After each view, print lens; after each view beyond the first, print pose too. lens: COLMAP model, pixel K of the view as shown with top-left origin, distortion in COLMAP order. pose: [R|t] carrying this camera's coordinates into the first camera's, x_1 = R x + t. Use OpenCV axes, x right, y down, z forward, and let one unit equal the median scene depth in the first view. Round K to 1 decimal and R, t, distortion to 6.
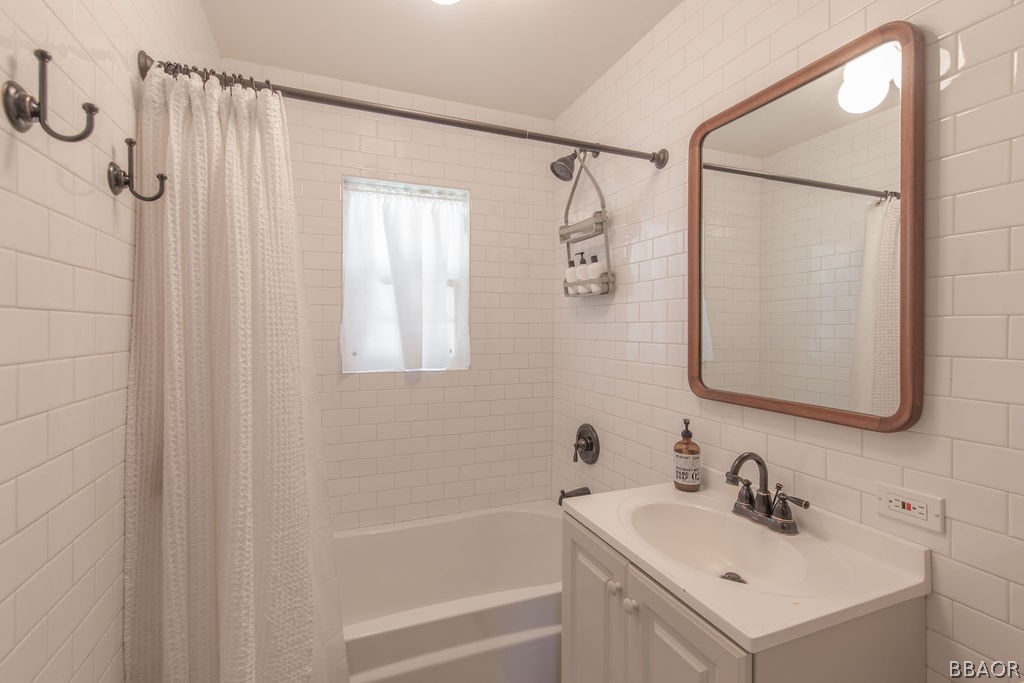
lens RADIAL K [[441.3, 0, 511.2], [0, 441.3, 334.5], [0, 0, 1]] dist [-0.000191, 0.000310]
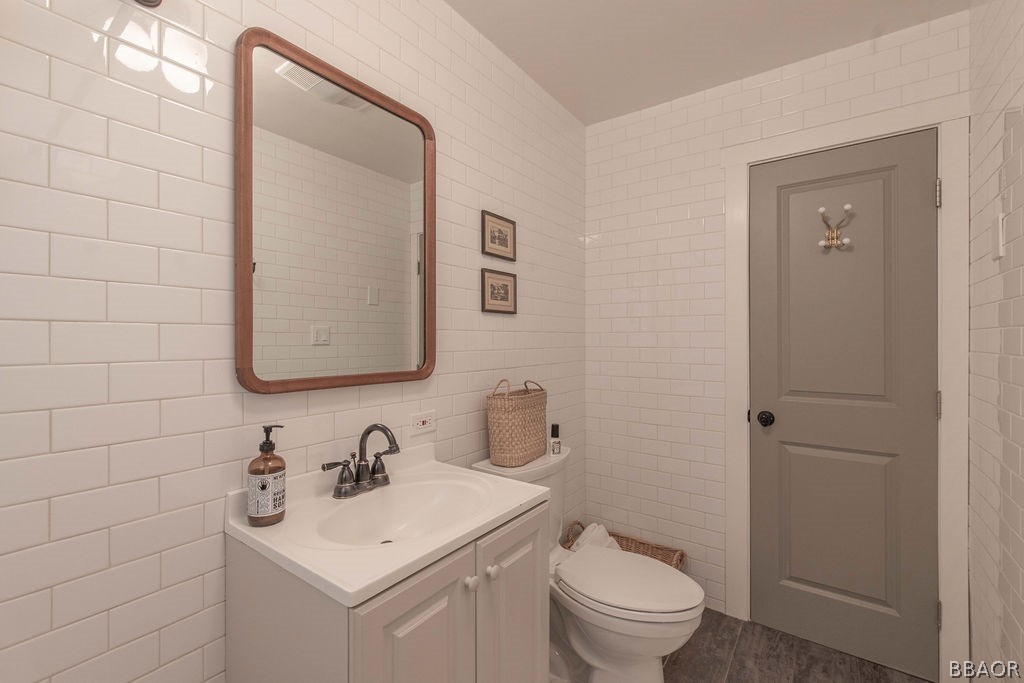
lens RADIAL K [[441.3, 0, 511.2], [0, 441.3, 334.5], [0, 0, 1]] dist [-0.000191, 0.000310]
pose [[-0.518985, 0.003069, 0.854778, -0.547268], [0.006328, 0.999980, 0.000251, 0.054818], [-0.854760, 0.005539, -0.518994, 1.300476]]
